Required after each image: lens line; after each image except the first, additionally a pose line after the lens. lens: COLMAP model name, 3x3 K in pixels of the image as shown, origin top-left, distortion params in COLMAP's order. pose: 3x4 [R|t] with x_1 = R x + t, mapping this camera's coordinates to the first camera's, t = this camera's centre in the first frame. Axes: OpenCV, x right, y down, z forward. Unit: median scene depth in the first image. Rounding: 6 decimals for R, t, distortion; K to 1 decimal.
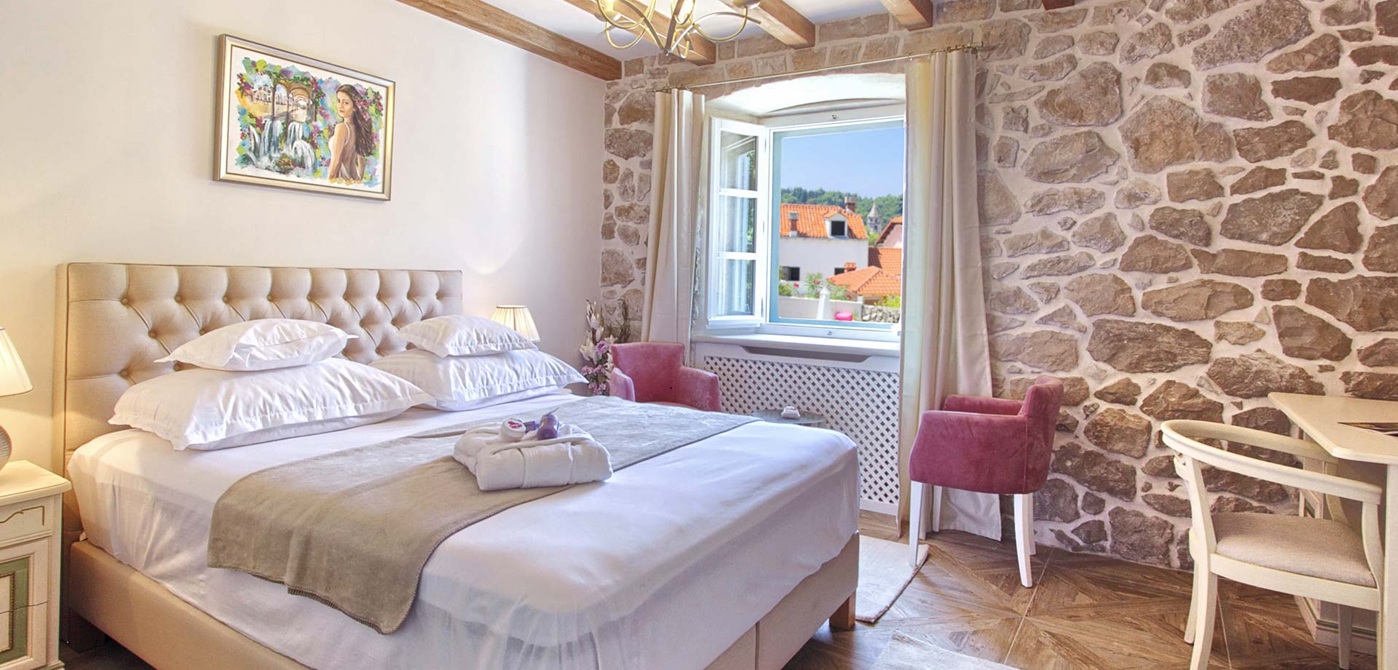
lens RADIAL K [[673.4, 0, 700.6], [0, 673.4, 330.4], [0, 0, 1]] dist [-0.011598, 0.000504]
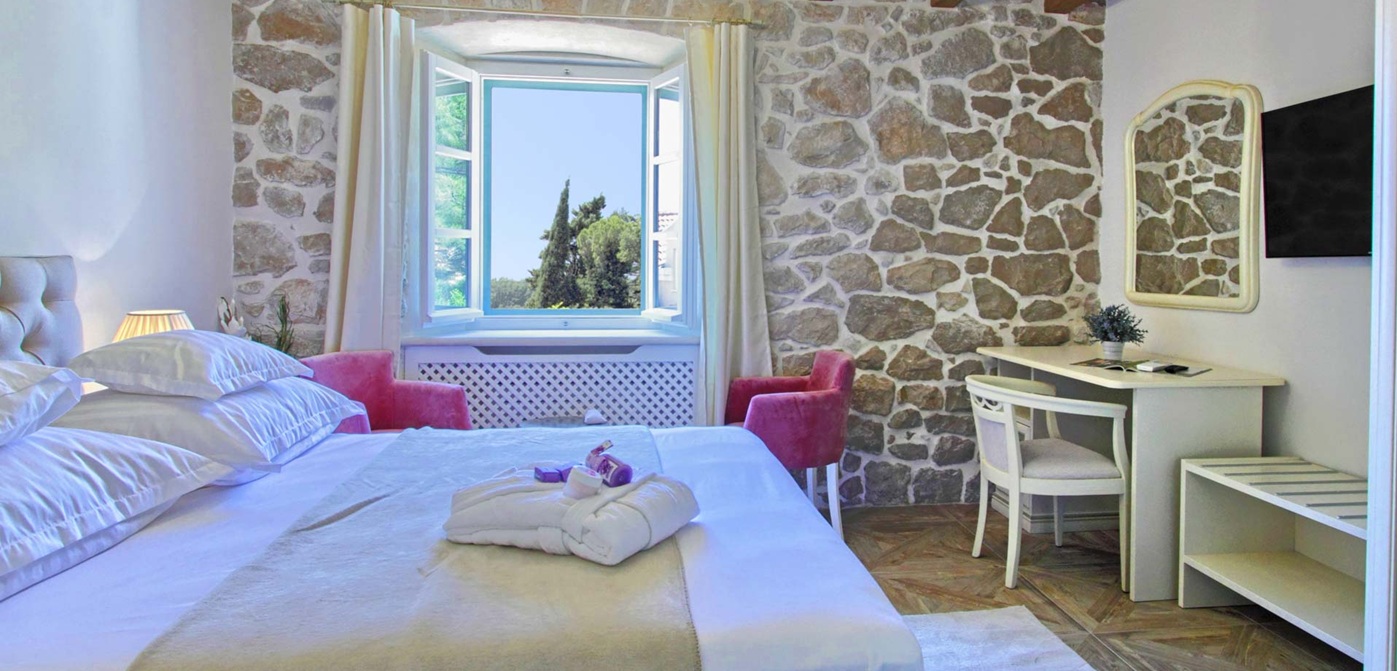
lens RADIAL K [[776.4, 0, 700.0], [0, 776.4, 338.9], [0, 0, 1]] dist [-0.013823, 0.003579]
pose [[0.789666, -0.074617, 0.608982, -0.389617], [0.056923, 0.997206, 0.048373, -0.020611], [-0.610890, -0.003533, 0.791708, 0.148744]]
